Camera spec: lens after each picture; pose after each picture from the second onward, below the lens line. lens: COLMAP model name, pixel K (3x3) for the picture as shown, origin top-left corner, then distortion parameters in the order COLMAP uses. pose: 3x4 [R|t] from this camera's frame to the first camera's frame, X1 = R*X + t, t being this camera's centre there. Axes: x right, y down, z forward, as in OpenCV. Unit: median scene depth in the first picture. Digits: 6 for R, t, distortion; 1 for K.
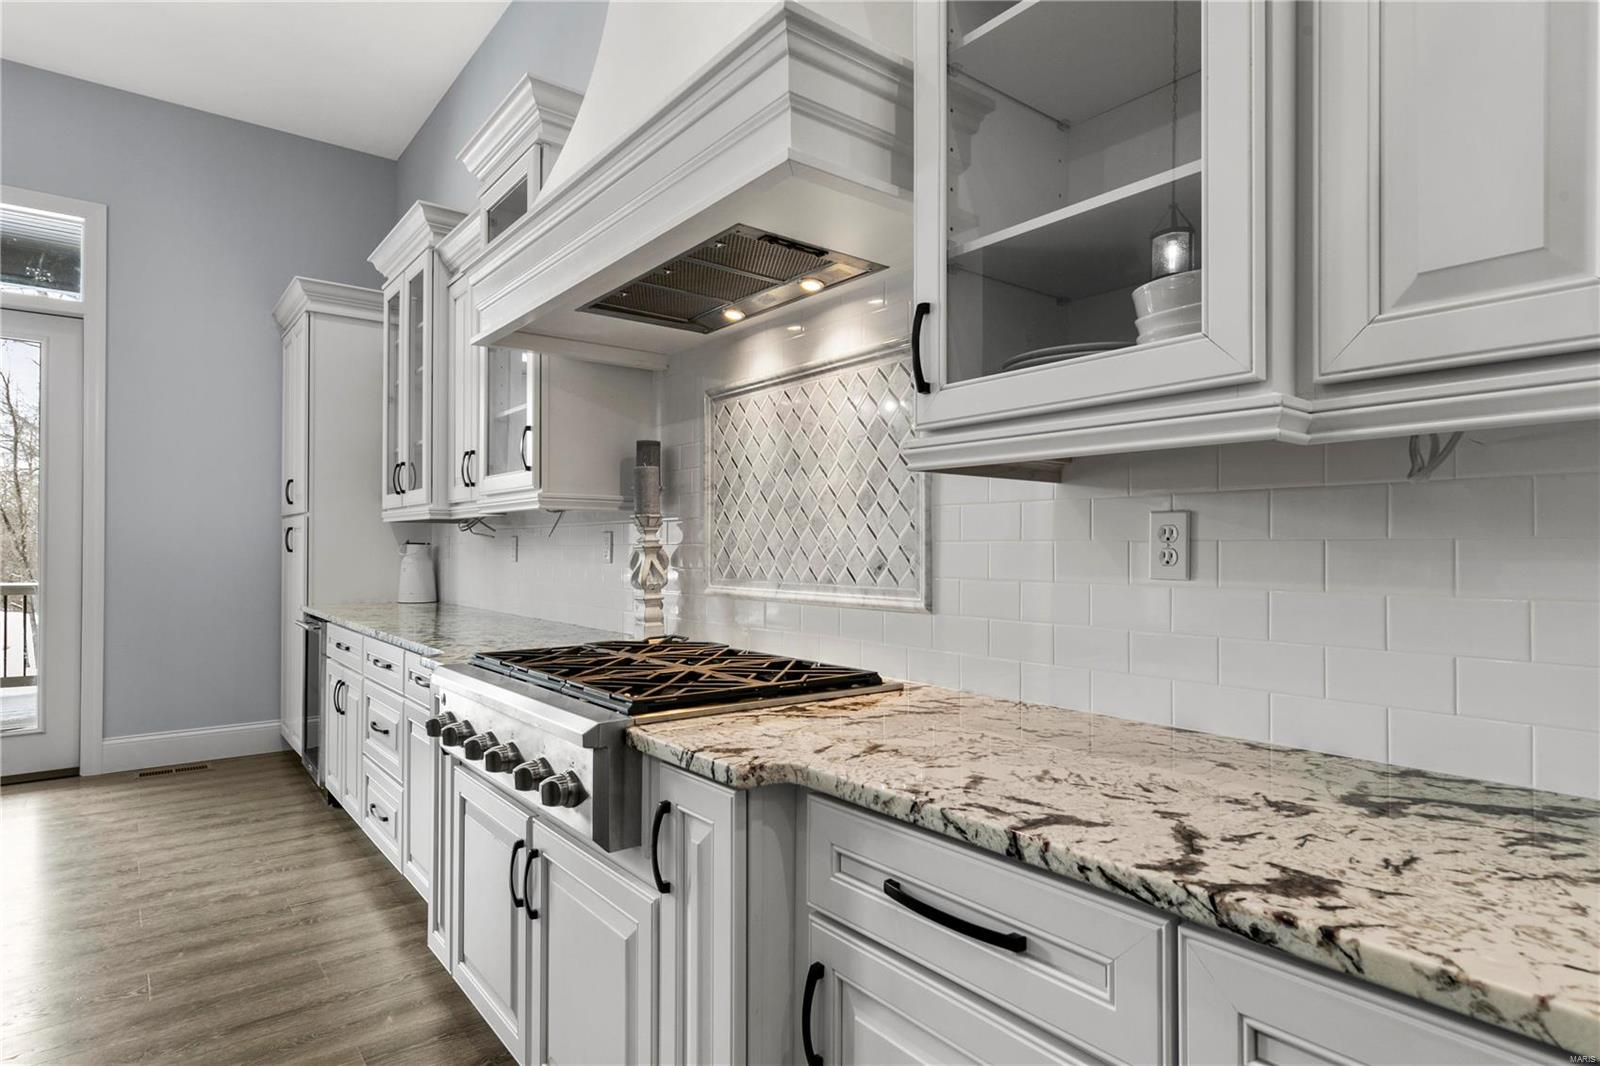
lens RADIAL K [[861.5, 0, 802.9], [0, 861.5, 537.3], [0, 0, 1]] dist [0.007496, 0.002384]
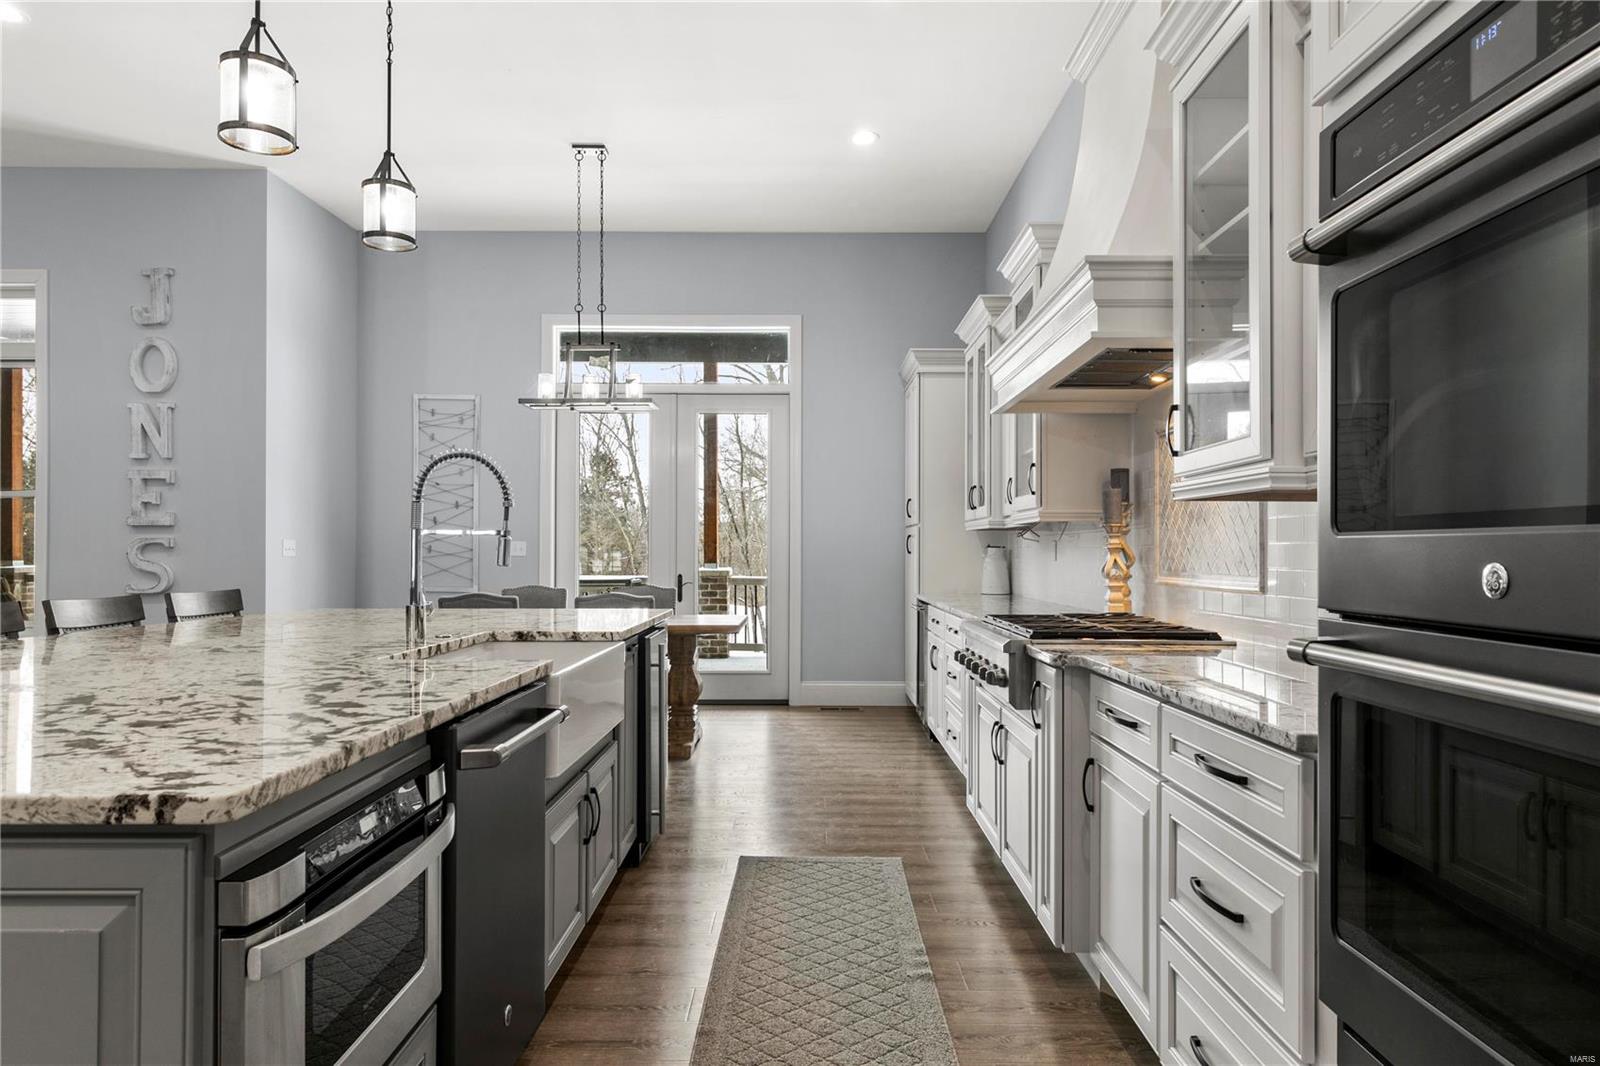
lens RADIAL K [[992.1, 0, 801.4], [0, 992.1, 534.6], [0, 0, 1]] dist [0.001493, 0.000183]
pose [[0.781144, -0.009057, -0.624286, 0.388674], [0.004319, 0.999949, -0.009103, 0.001836], [0.624337, 0.004415, 0.781143, -0.498807]]
